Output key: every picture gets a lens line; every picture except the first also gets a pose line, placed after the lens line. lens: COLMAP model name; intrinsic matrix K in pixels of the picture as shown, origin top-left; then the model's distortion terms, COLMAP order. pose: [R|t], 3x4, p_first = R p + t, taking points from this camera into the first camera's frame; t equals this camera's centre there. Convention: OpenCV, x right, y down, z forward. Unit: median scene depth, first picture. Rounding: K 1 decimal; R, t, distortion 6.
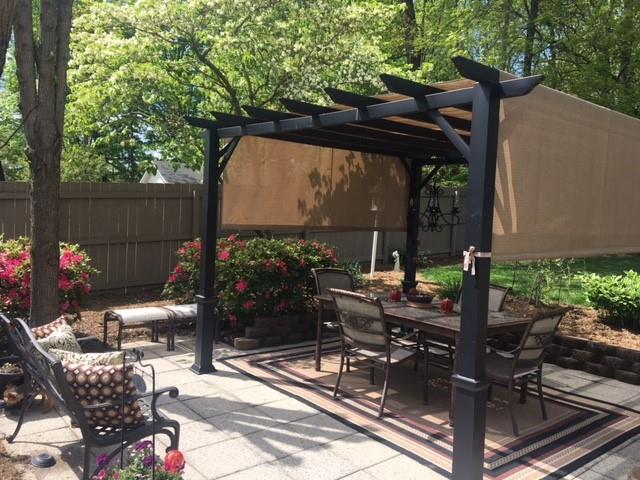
lens RADIAL K [[538.6, 0, 320.0], [0, 538.6, 240.0], [0, 0, 1]] dist [0.082490, -0.108577]
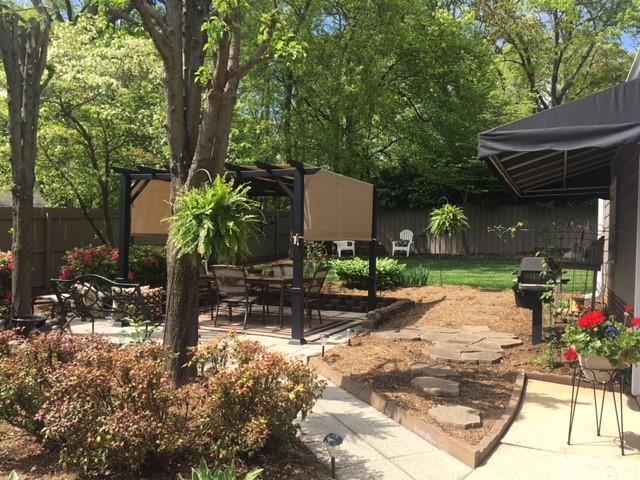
lens RADIAL K [[538.6, 0, 320.0], [0, 538.6, 240.0], [0, 0, 1]] dist [0.082490, -0.108577]
pose [[0.903459, -0.024857, 0.427953, -0.423825], [0.044042, 0.998417, -0.034988, 0.082280], [-0.426406, 0.050458, 0.903124, -0.787295]]
